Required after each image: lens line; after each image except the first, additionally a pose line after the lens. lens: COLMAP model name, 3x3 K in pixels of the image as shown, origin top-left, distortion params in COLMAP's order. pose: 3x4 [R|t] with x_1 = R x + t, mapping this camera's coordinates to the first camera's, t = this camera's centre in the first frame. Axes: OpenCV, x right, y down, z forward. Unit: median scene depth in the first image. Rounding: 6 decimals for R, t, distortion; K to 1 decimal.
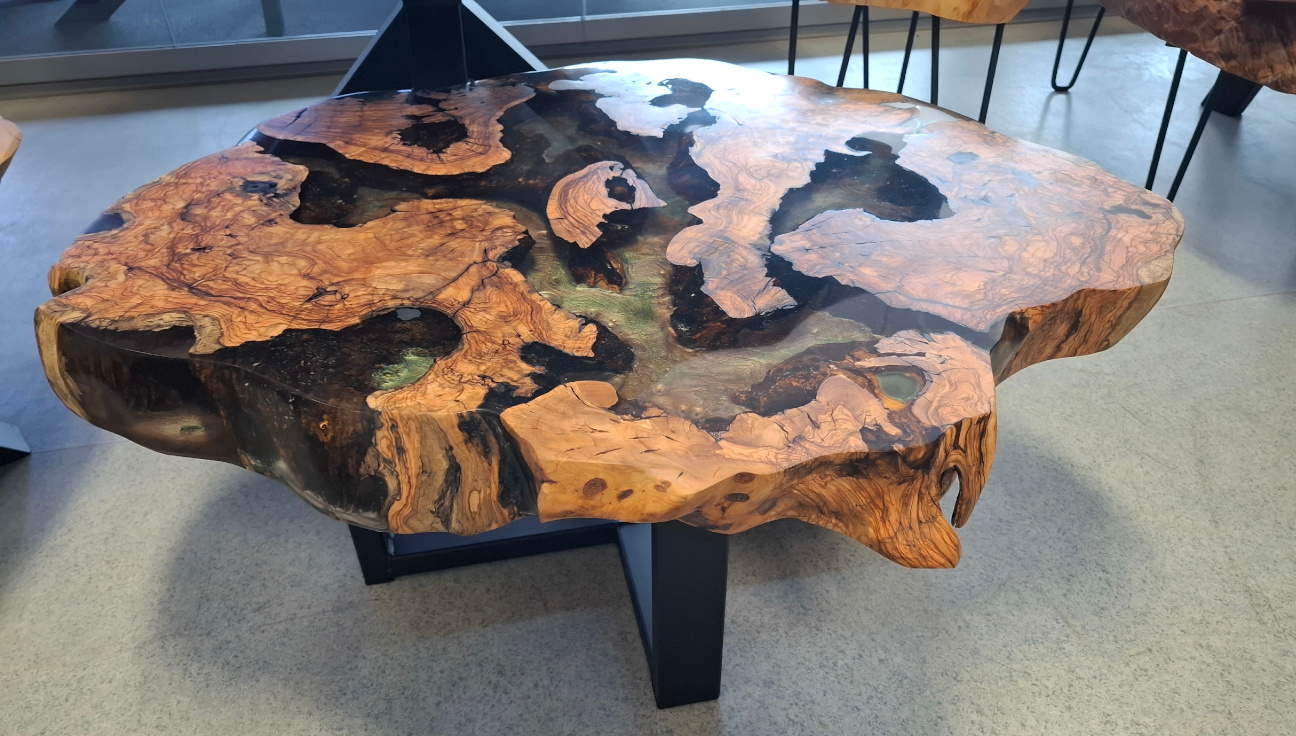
lens RADIAL K [[957.0, 0, 659.2], [0, 957.0, 376.9], [0, 0, 1]] dist [0.044817, -0.023240]
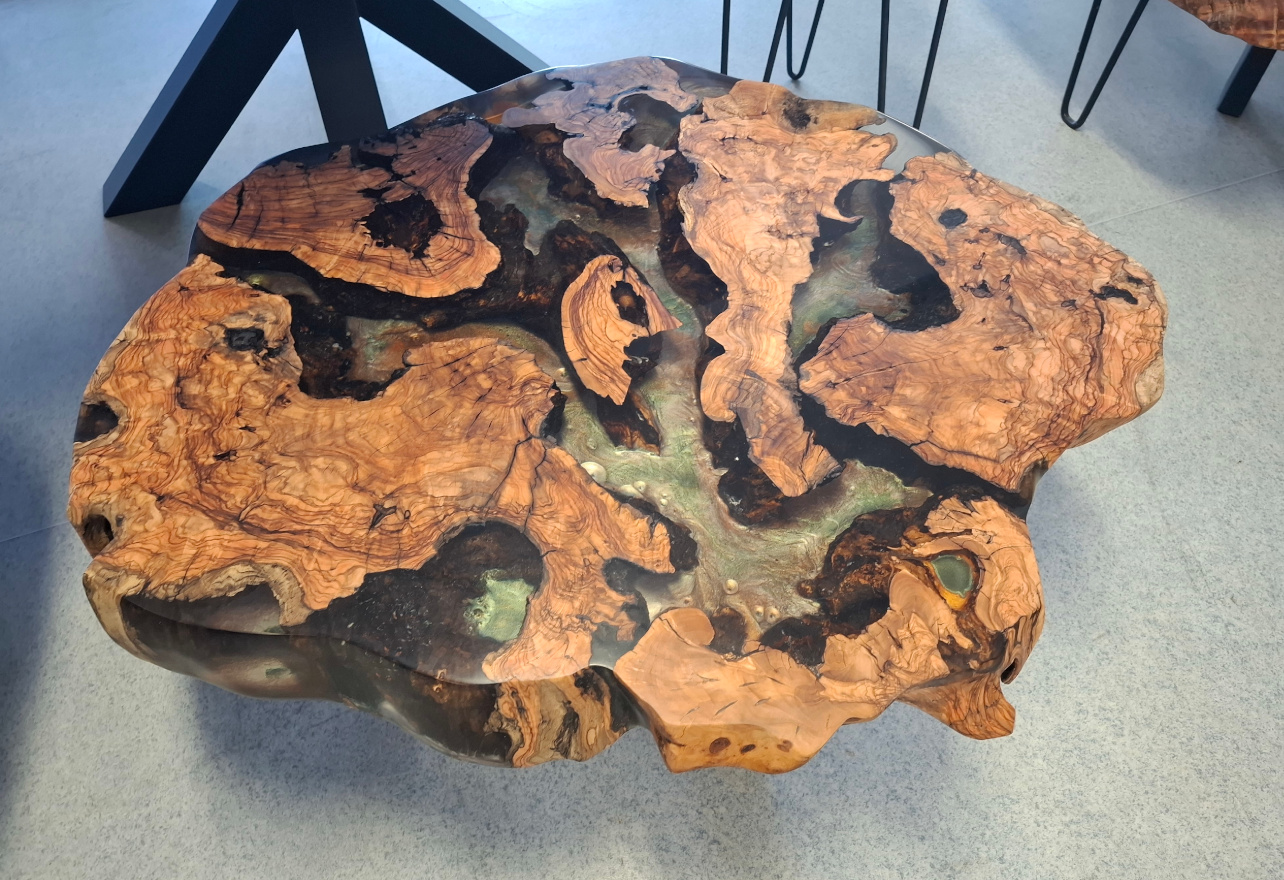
lens RADIAL K [[1008.5, 0, 644.9], [0, 1008.5, 348.3], [0, 0, 1]] dist [0.093937, -0.078717]
pose [[0.984713, -0.115482, 0.130397, -0.184274], [0.078257, 0.962130, 0.261115, -0.467797], [-0.155613, -0.246919, 0.956460, -0.008638]]
